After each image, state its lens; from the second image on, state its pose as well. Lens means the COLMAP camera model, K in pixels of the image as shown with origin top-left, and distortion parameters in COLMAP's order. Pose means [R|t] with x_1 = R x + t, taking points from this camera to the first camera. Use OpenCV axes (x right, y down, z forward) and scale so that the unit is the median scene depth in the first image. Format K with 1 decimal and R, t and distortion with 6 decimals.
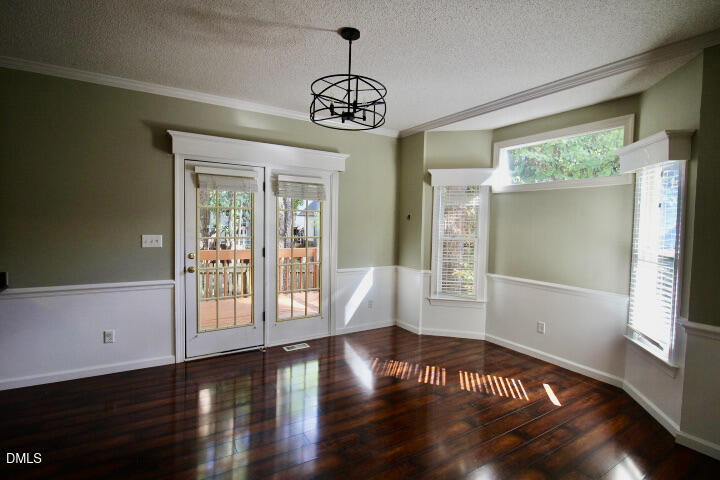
lens RADIAL K [[356.5, 0, 360.0], [0, 356.5, 240.0], [0, 0, 1]] dist [-0.000229, -0.000130]
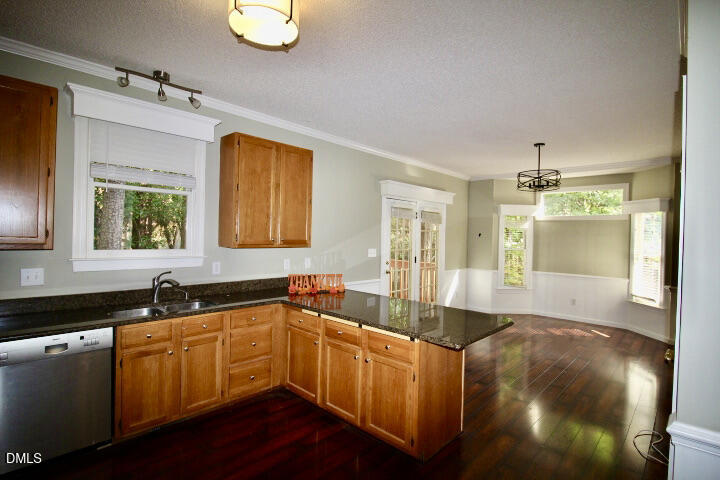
lens RADIAL K [[356.5, 0, 360.0], [0, 356.5, 240.0], [0, 0, 1]] dist [-0.000229, -0.000130]
pose [[0.963985, -0.001159, 0.265954, -0.828753], [0.009515, 0.999501, -0.030132, -0.004345], [-0.265786, 0.031577, 0.963515, -0.335108]]
